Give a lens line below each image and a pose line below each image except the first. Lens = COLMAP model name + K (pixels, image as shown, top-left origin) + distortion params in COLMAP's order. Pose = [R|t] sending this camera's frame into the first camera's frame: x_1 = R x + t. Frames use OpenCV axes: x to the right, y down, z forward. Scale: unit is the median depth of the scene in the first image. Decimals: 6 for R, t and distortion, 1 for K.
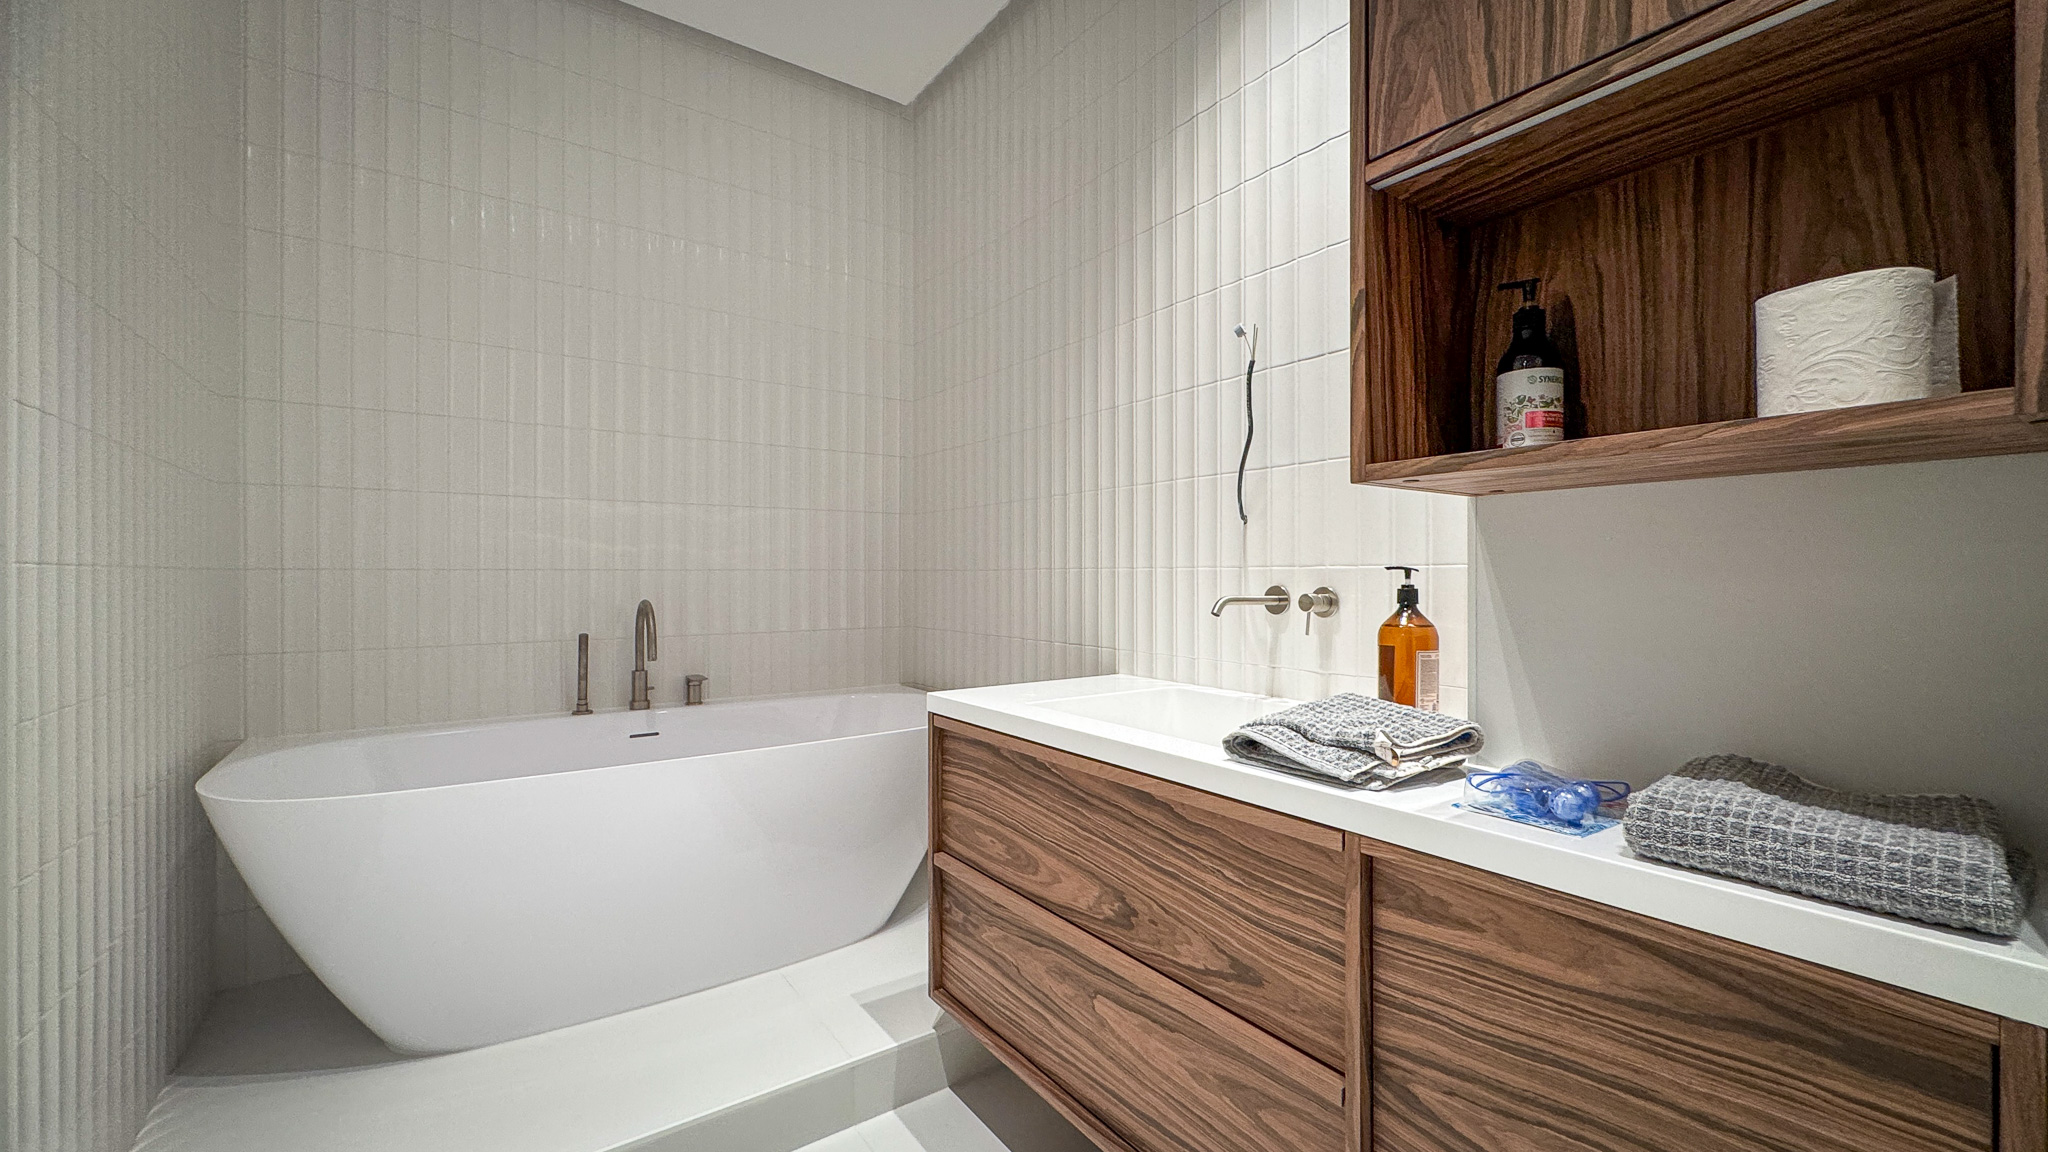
lens RADIAL K [[828.2, 0, 1017.5], [0, 828.2, 572.9], [0, 0, 1]] dist [-0.001332, -0.000005]
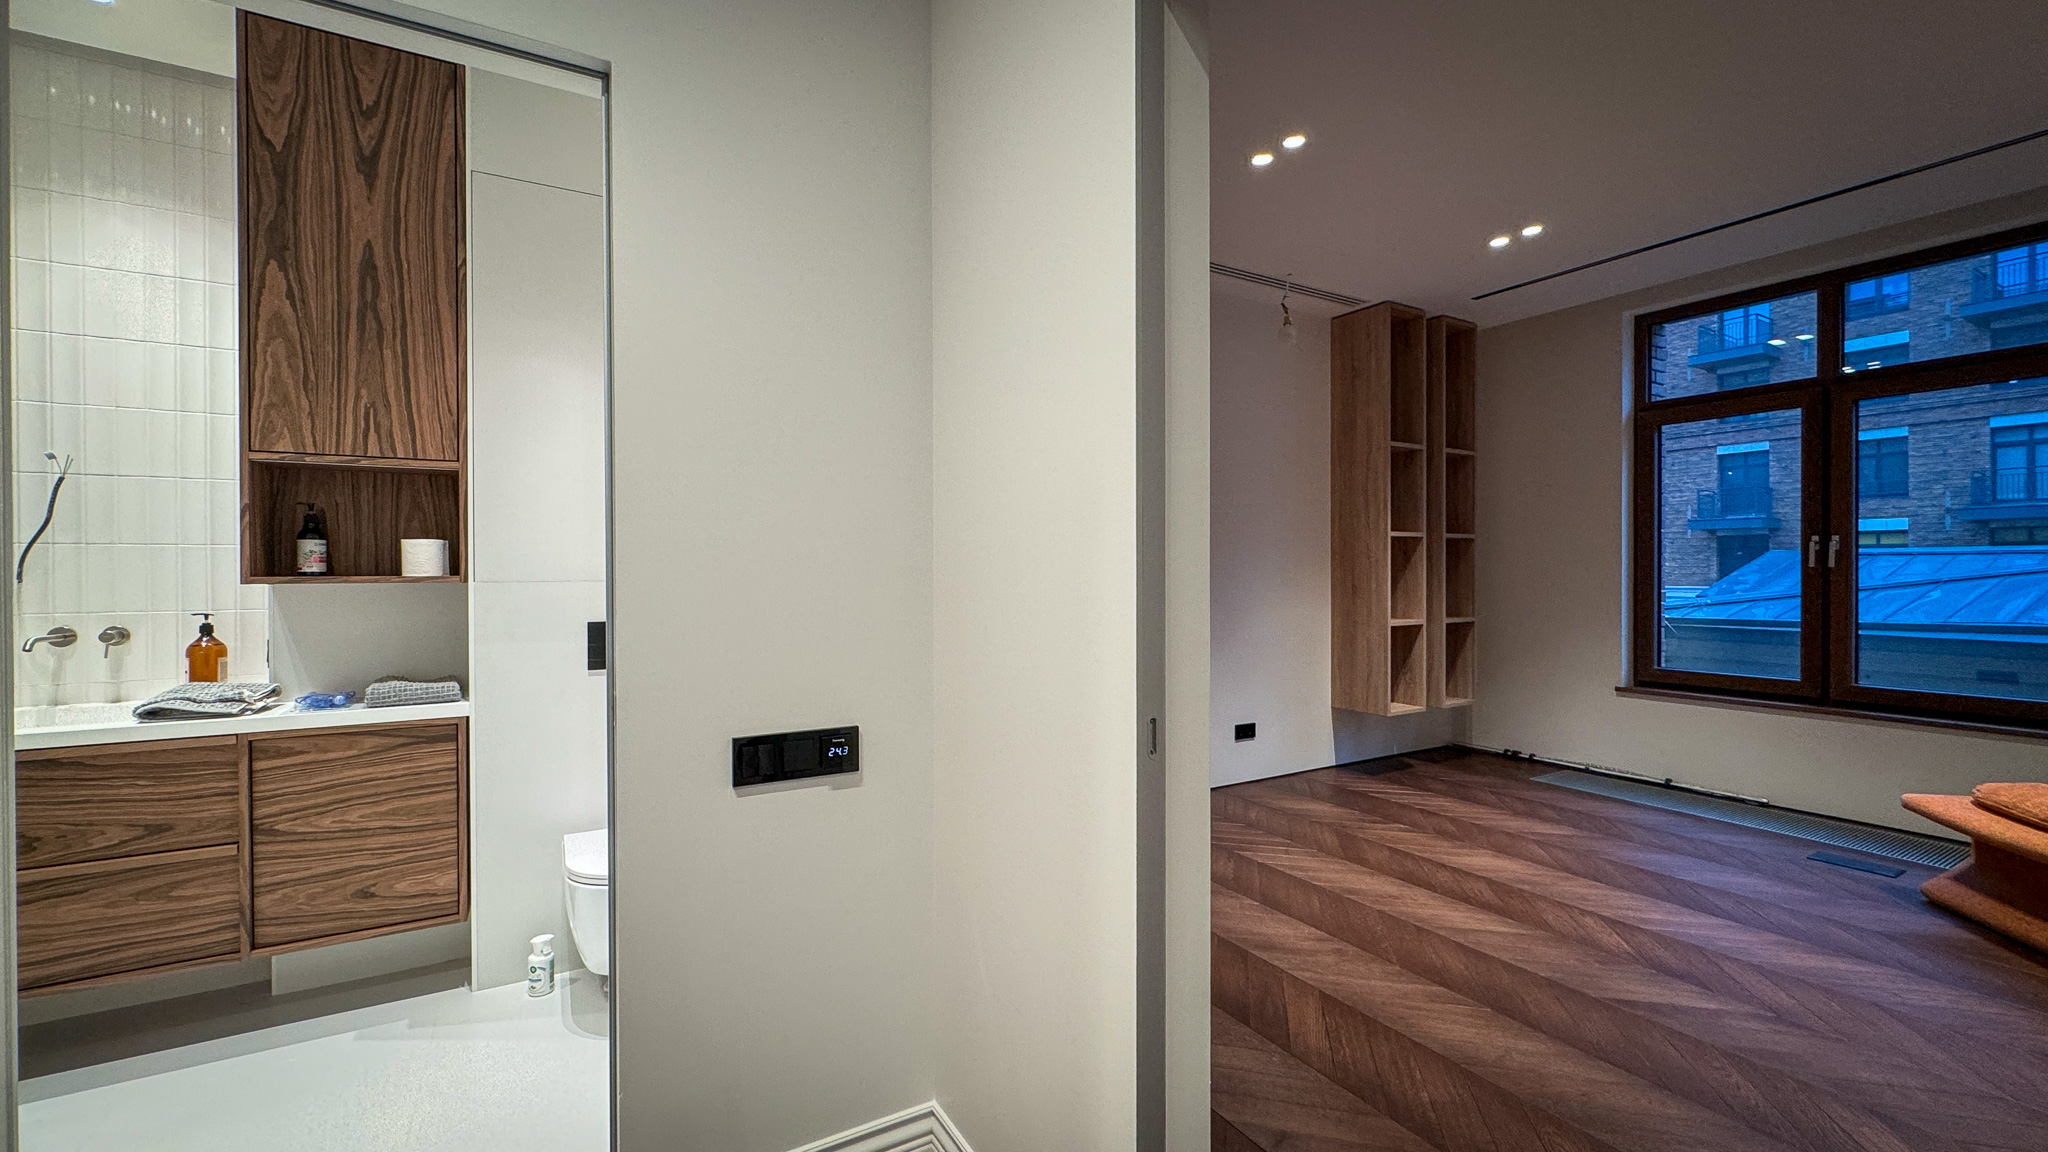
lens RADIAL K [[828.2, 0, 1017.5], [0, 828.2, 572.9], [0, 0, 1]] dist [-0.001332, -0.000005]
pose [[0.093188, -0.005054, 0.995636, -1.722941], [-0.000784, 0.999986, 0.005149, -0.156013], [-0.995648, -0.001261, 0.093183, -1.406553]]
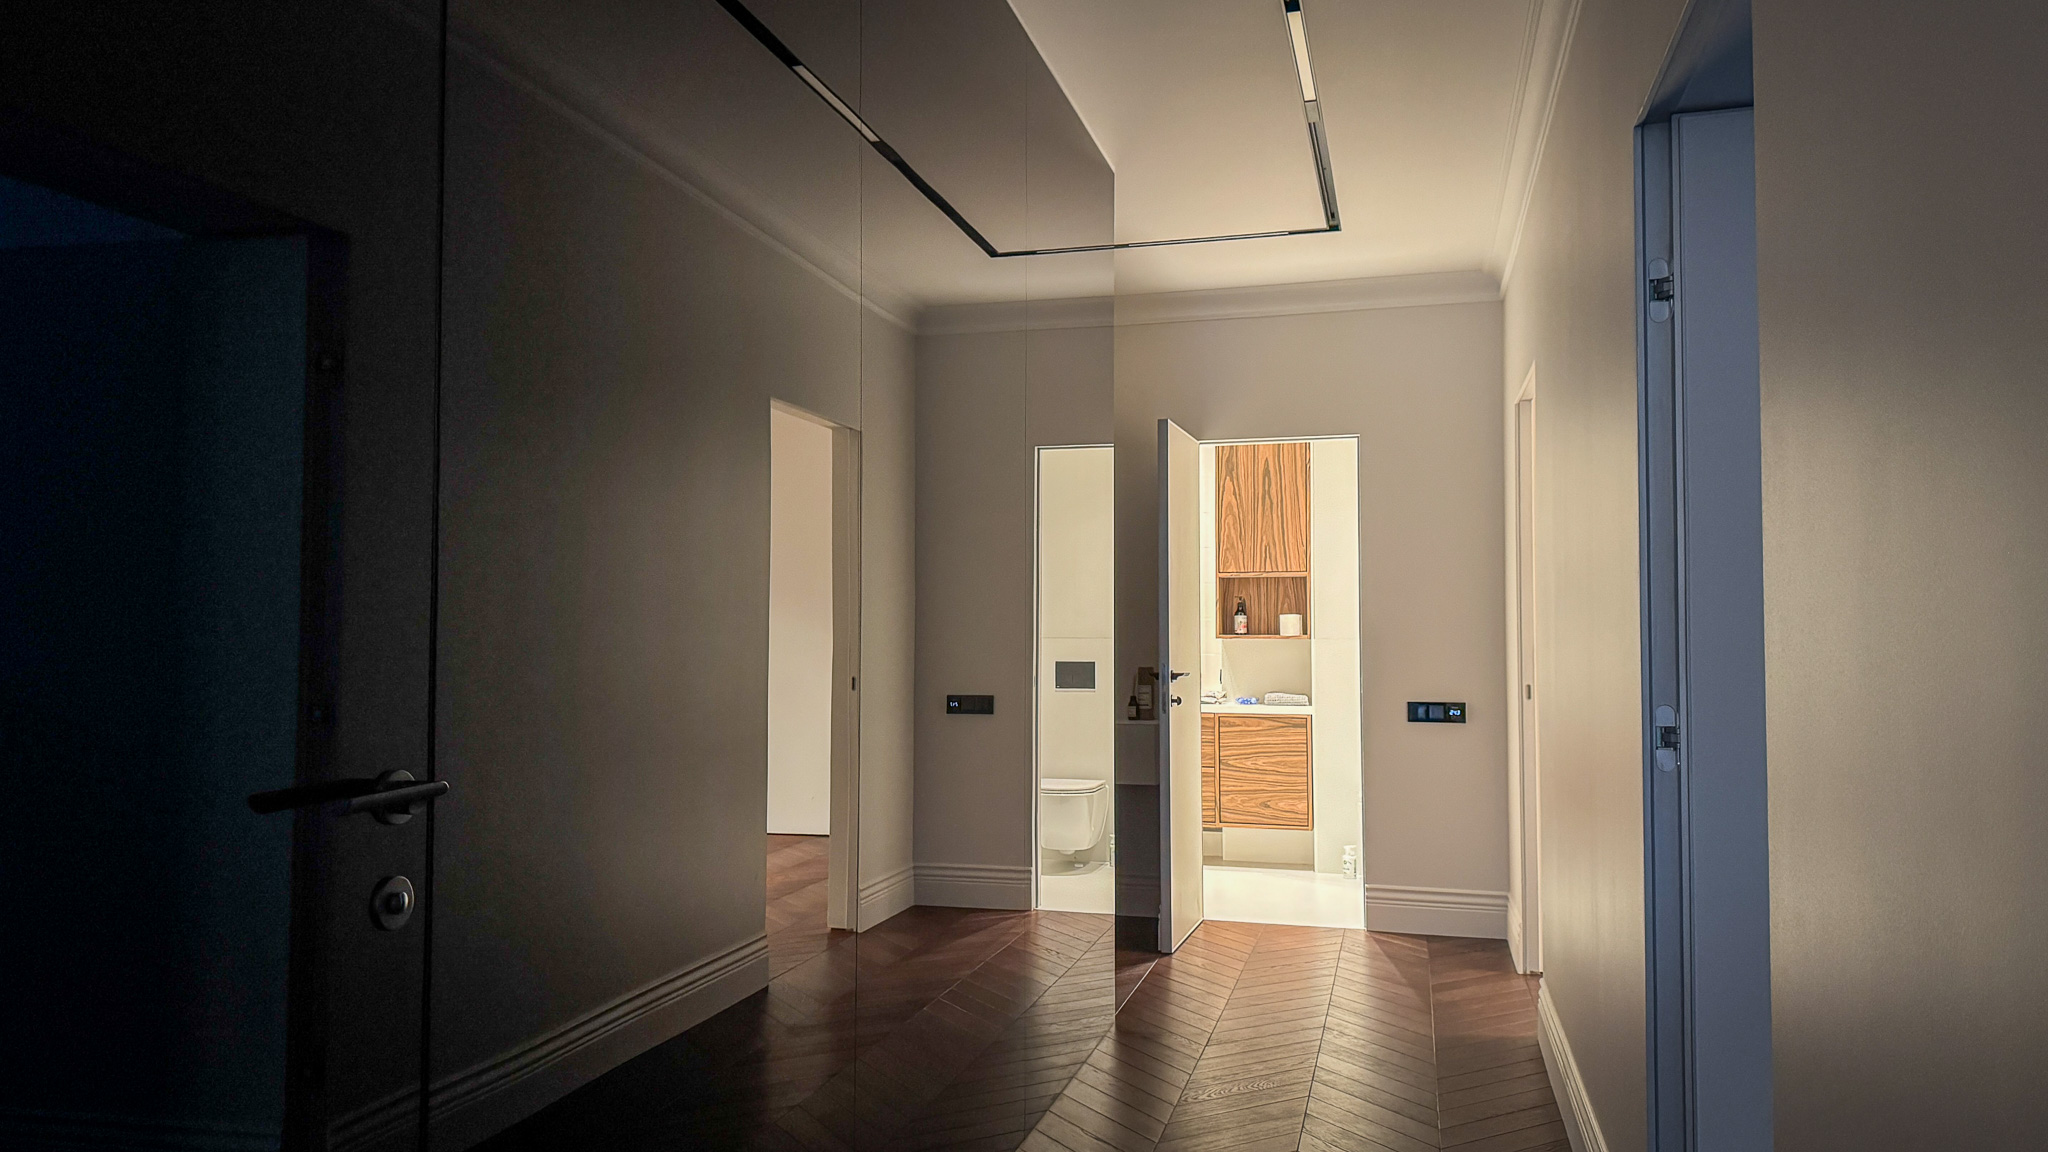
lens RADIAL K [[1441.6, 0, 1024.0], [0, 1441.6, 576.0], [0, 0, 1]] dist [0.113503, -0.142686]
pose [[0.768592, 0.030338, 0.639020, -5.748124], [-0.004677, 0.999115, -0.041808, -0.117257], [-0.639722, 0.029144, 0.768053, -4.672820]]
